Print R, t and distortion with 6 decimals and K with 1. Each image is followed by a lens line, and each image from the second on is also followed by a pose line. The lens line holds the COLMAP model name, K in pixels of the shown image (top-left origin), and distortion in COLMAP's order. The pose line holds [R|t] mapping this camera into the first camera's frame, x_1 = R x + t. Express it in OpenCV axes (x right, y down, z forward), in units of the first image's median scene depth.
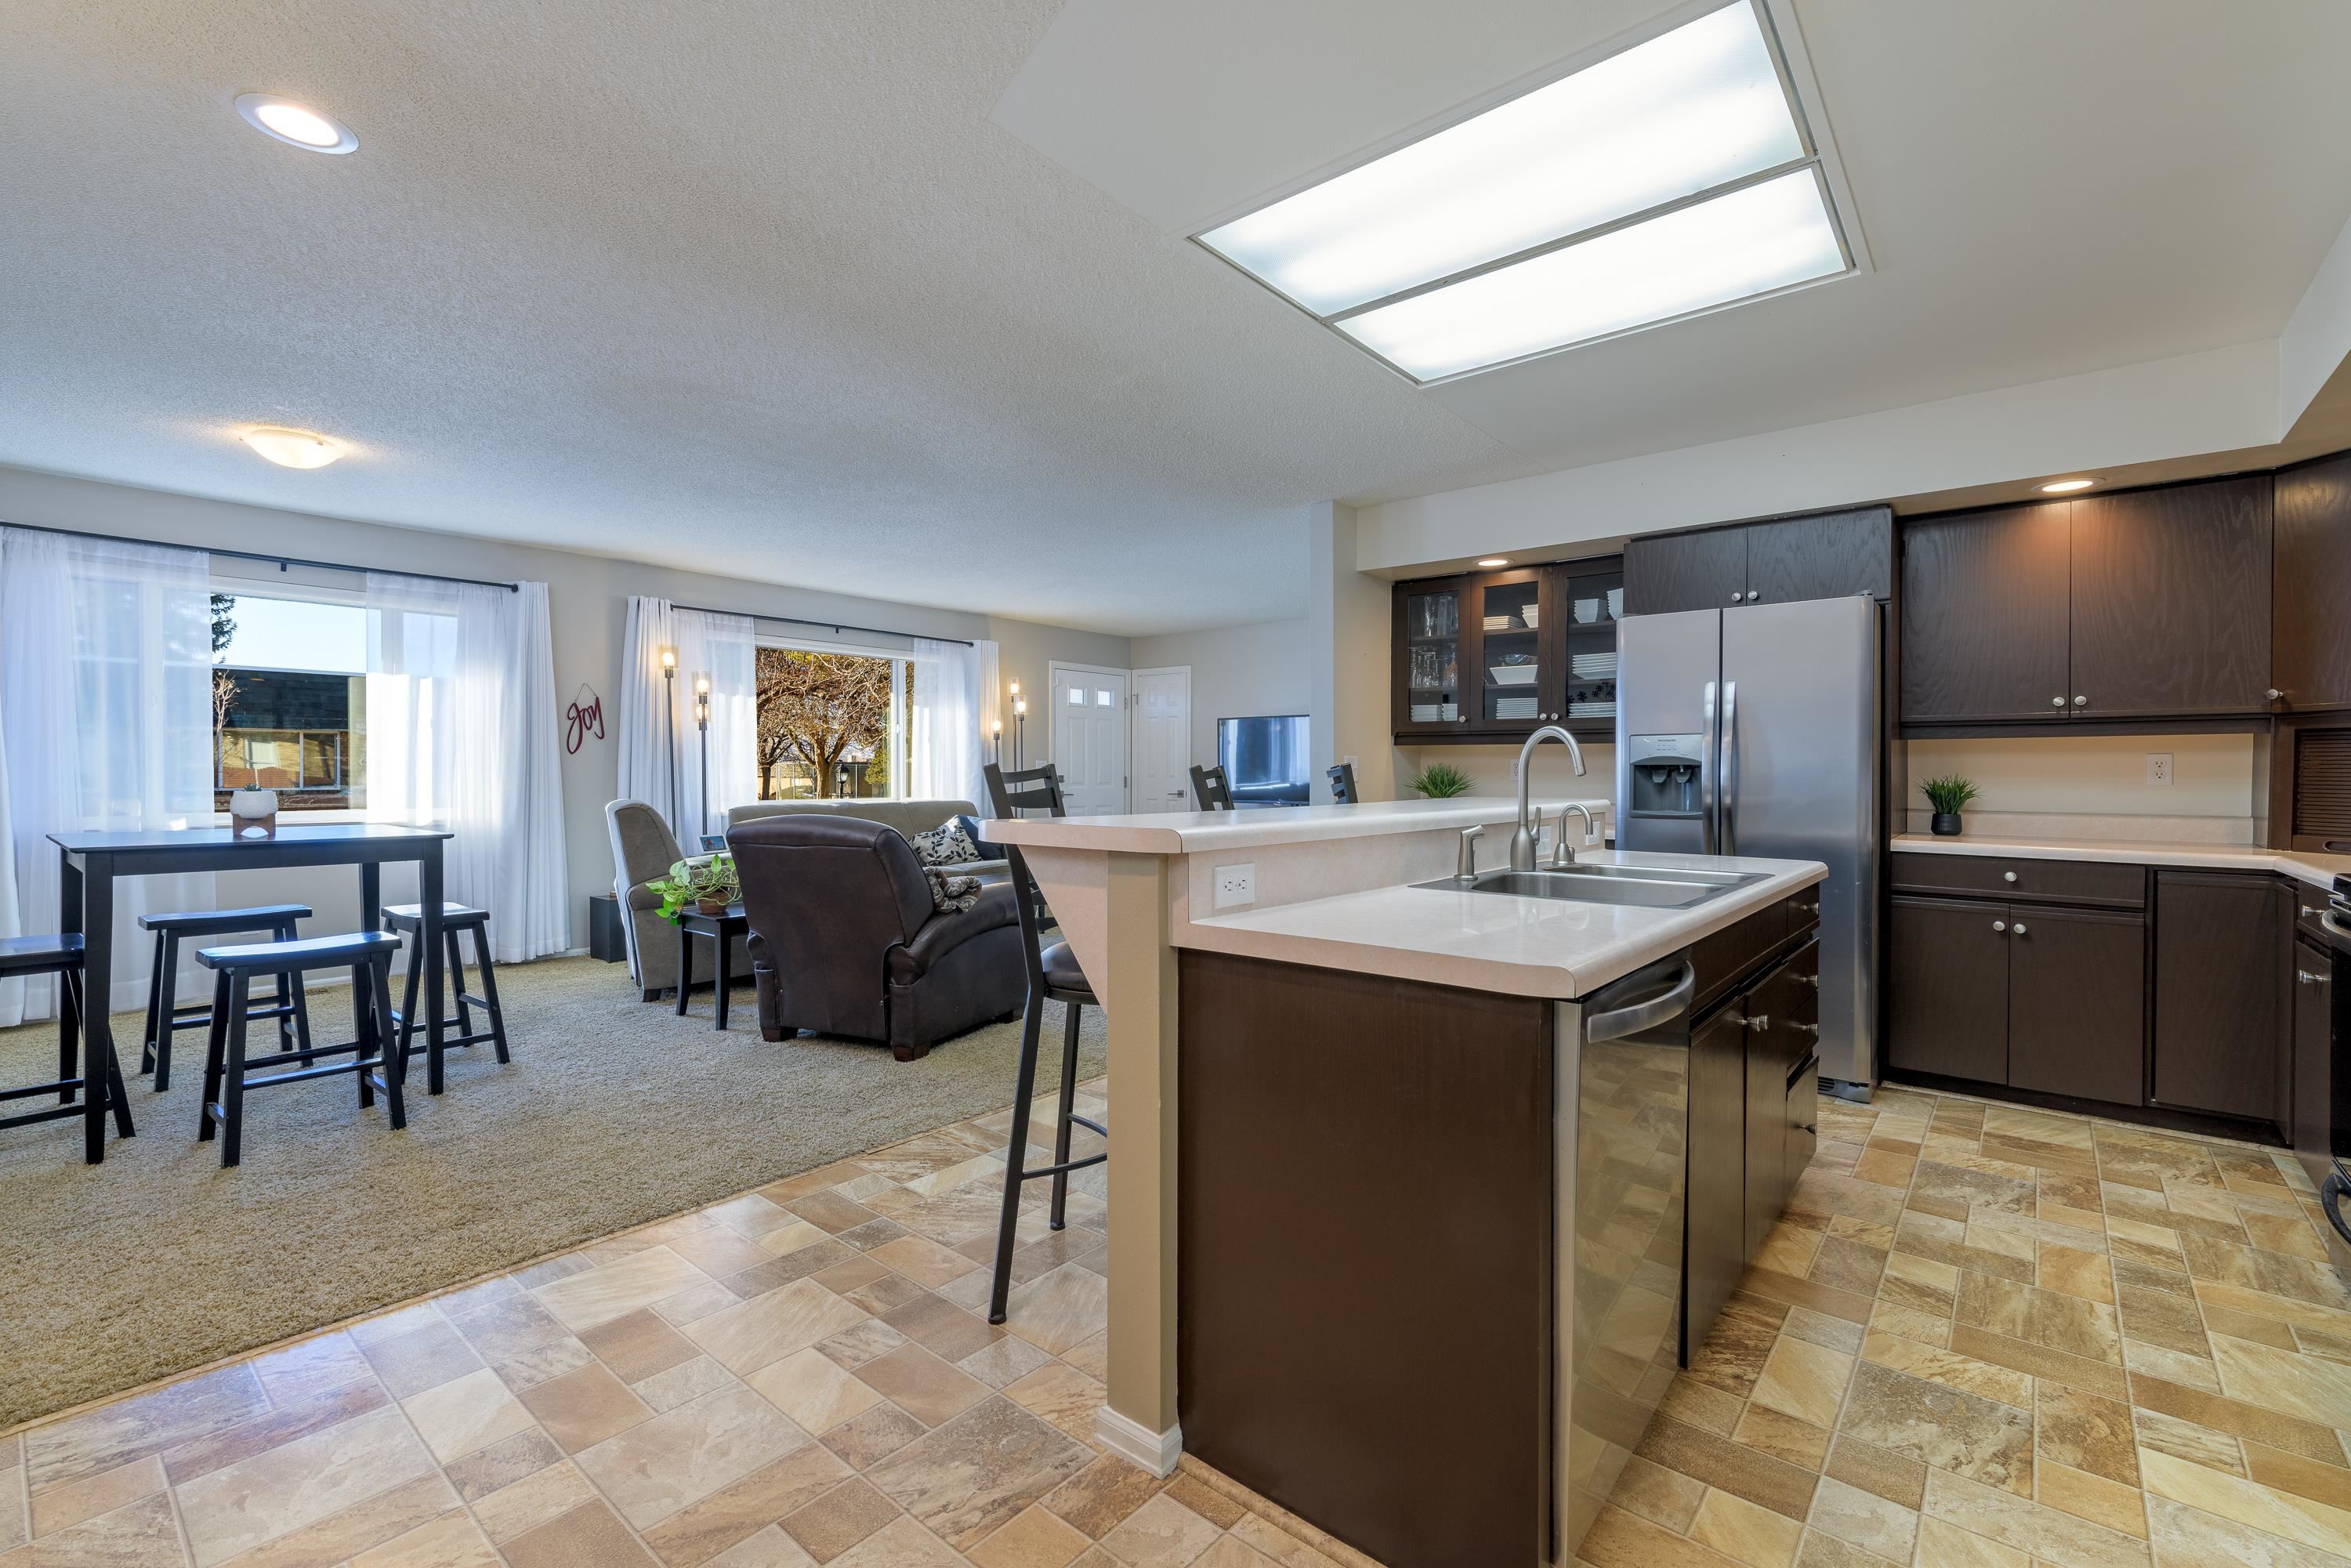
lens RADIAL K [[1024.7, 0, 1187.8], [0, 1024.7, 776.4], [0, 0, 1]] dist [0.000949, 0.000433]
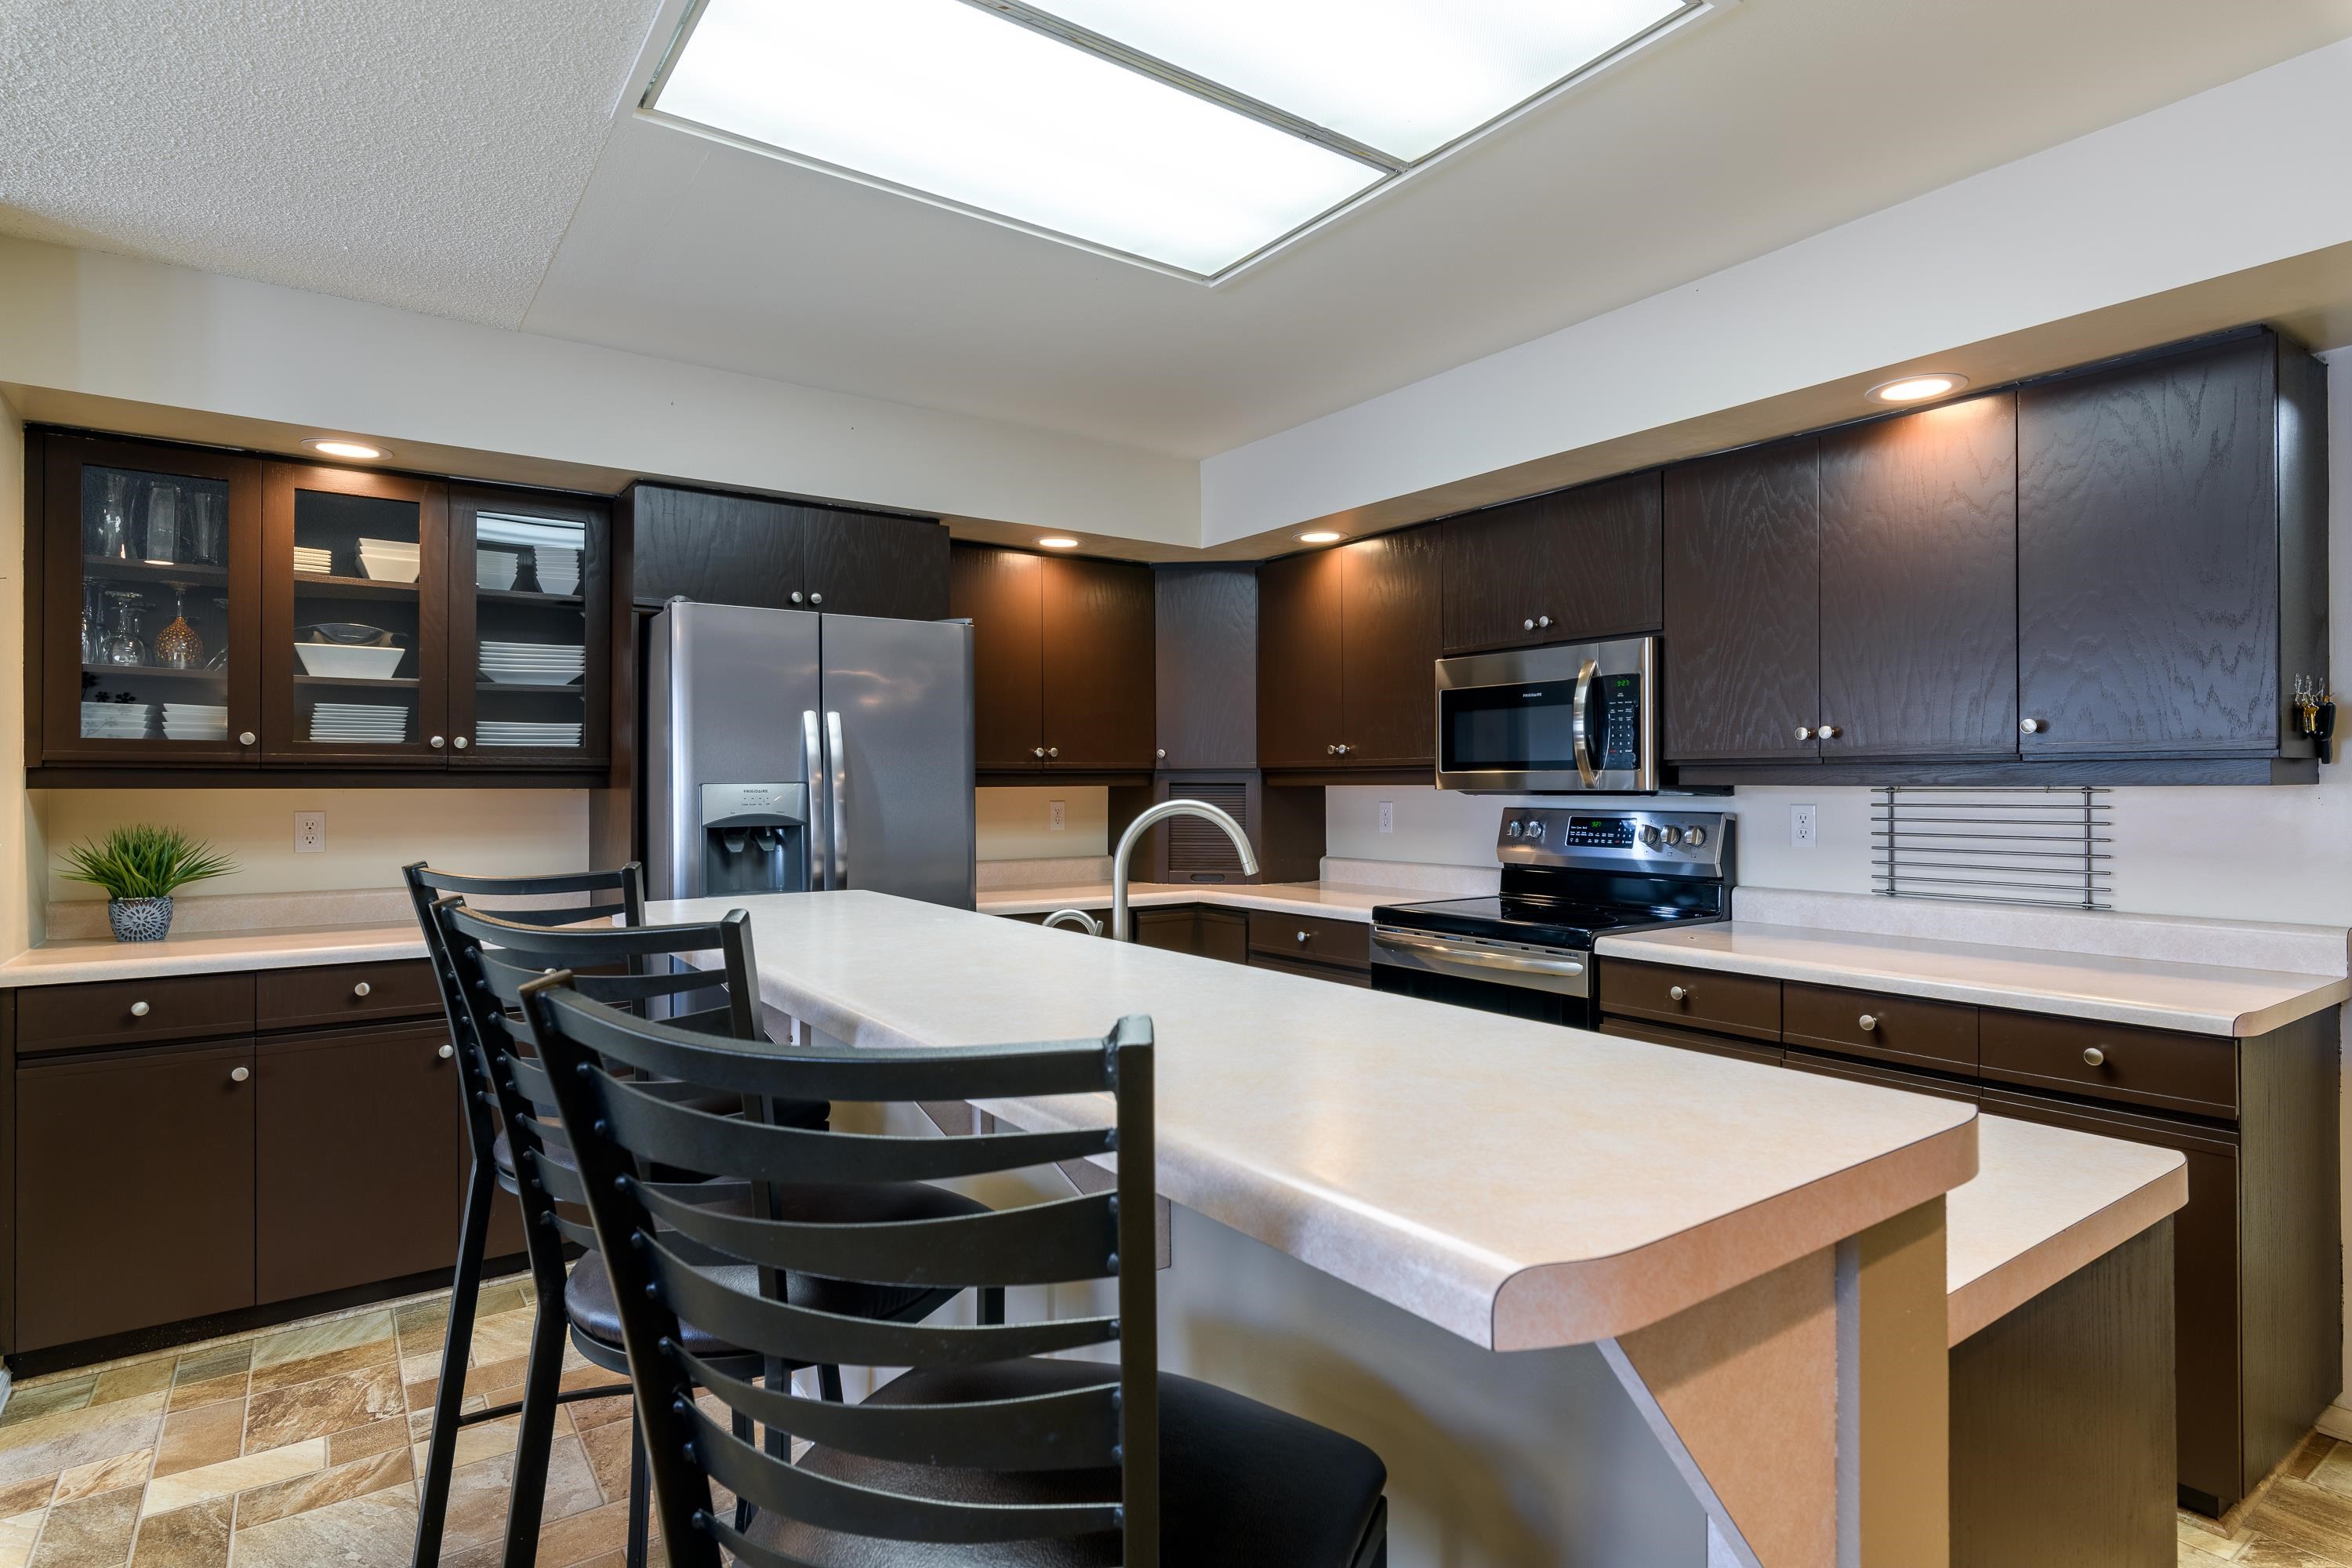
lens RADIAL K [[1219.7, 0, 1203.7], [0, 1219.7, 785.6], [0, 0, 1]] dist [0.000773, 0.000612]
pose [[0.245434, -0.003725, 0.969406, -0.253285], [0.009771, 0.999951, 0.001369, -0.037019], [-0.969364, 0.009136, 0.245458, 0.502640]]
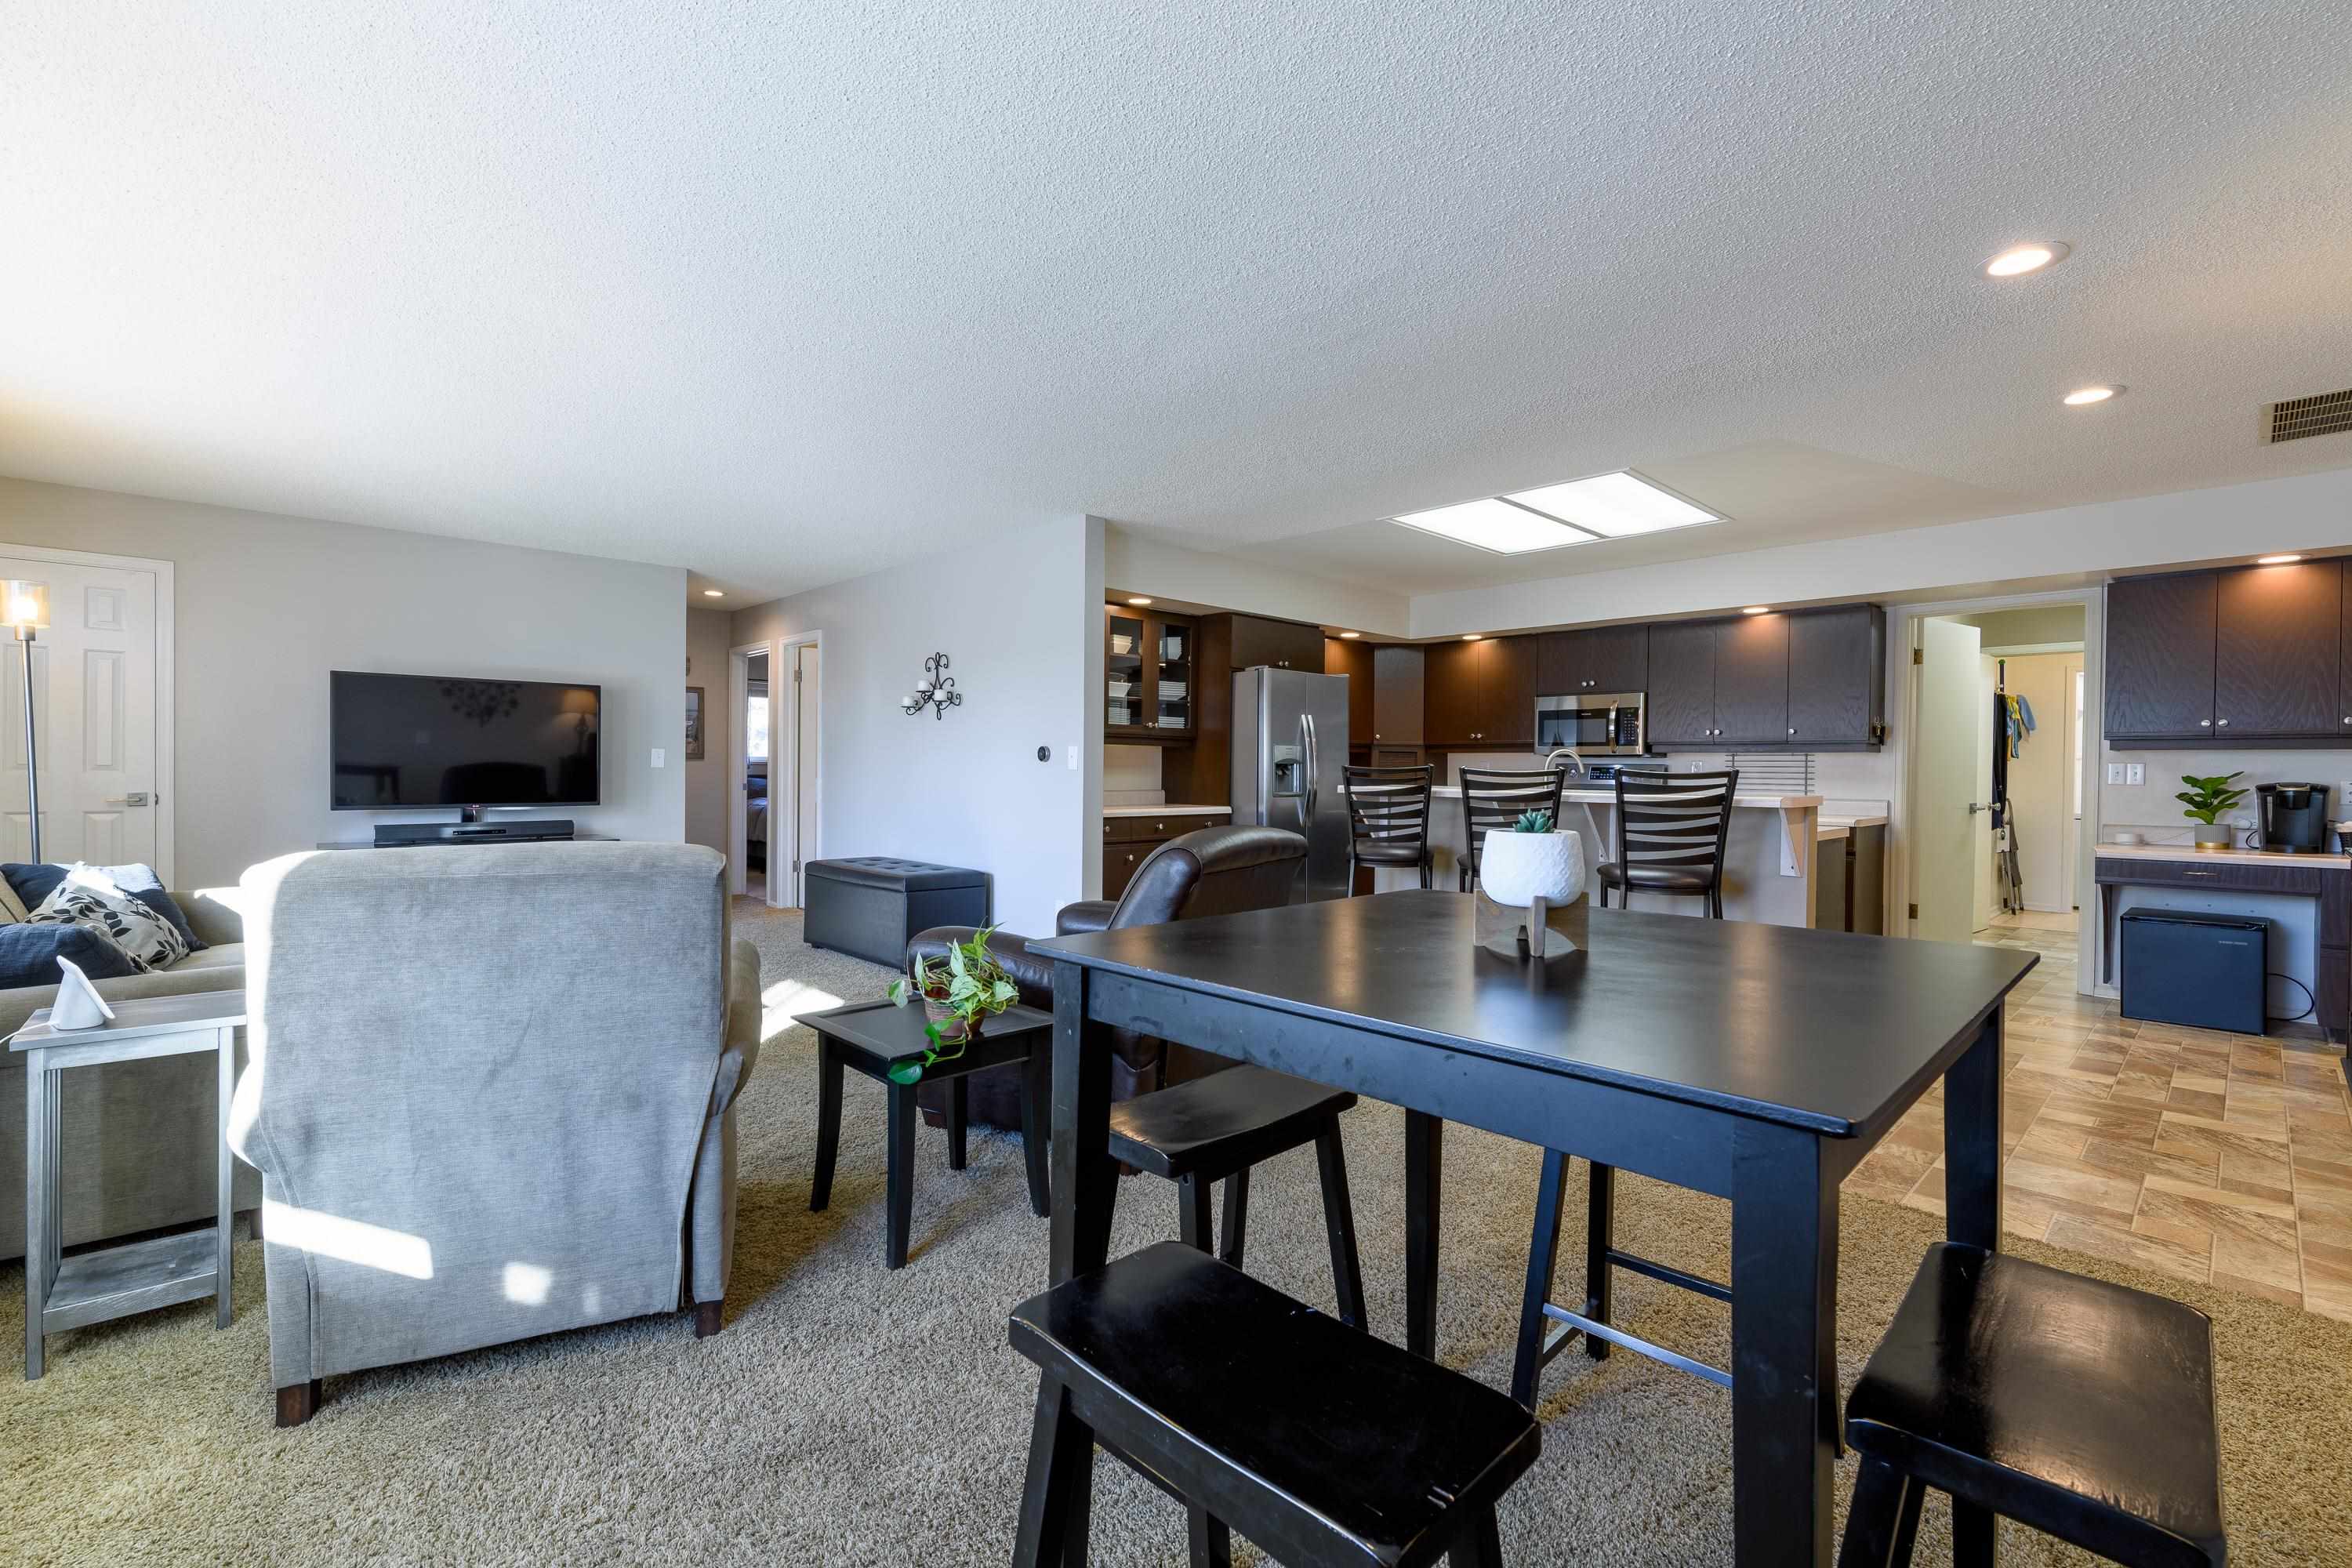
lens RADIAL K [[1025.1, 0, 1196.2], [0, 1025.1, 776.9], [0, 0, 1]] dist [0.000949, 0.000433]
pose [[0.101880, -0.009637, 0.994750, -1.165723], [-0.003705, 0.999942, 0.010066, -0.006261], [-0.994790, -0.004712, 0.101838, 0.979498]]
